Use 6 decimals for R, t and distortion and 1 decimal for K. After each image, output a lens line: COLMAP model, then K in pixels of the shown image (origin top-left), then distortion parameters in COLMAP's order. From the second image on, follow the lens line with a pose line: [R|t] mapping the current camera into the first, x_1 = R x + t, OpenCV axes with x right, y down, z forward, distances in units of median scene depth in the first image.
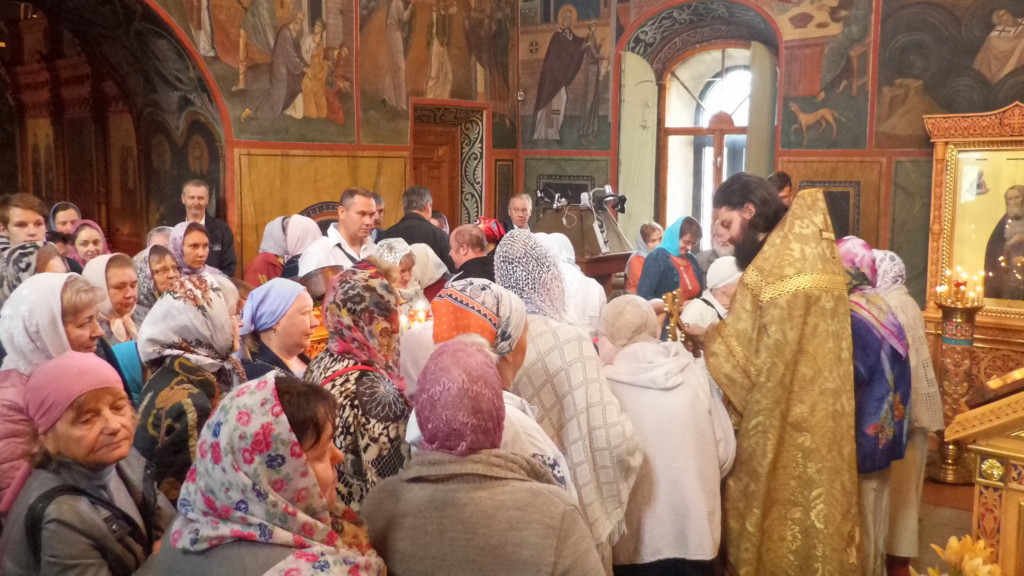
lens RADIAL K [[905.2, 0, 512.0], [0, 905.2, 288.0], [0, 0, 1]] dist [0.007598, 0.001243]
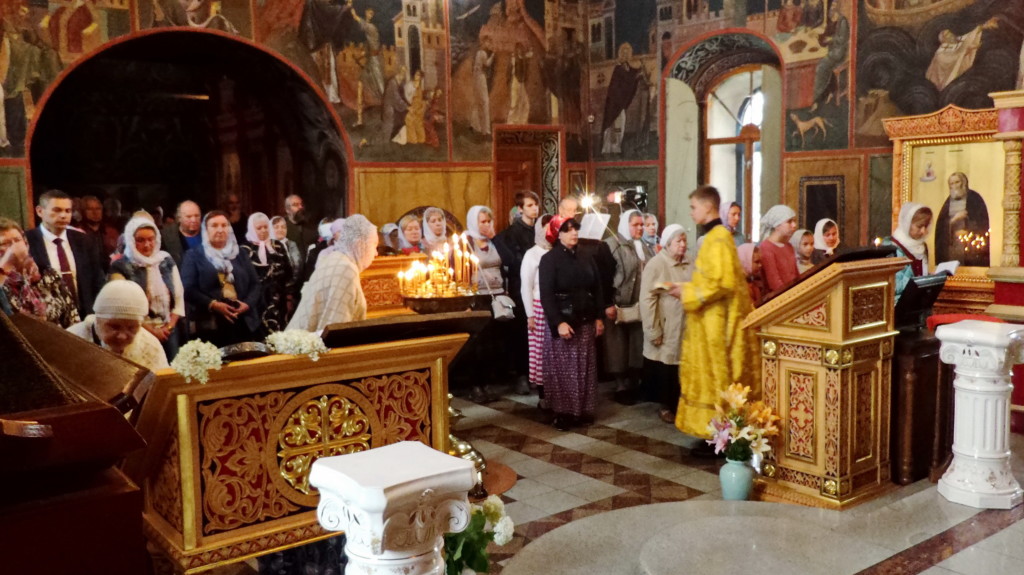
lens RADIAL K [[905.2, 0, 512.0], [0, 905.2, 287.5], [0, 0, 1]] dist [0.007598, 0.001243]
pose [[0.979842, -0.013180, -0.199340, 0.180042], [0.008019, 0.999612, -0.026673, 0.059830], [0.199615, 0.024537, 0.979567, -0.268276]]
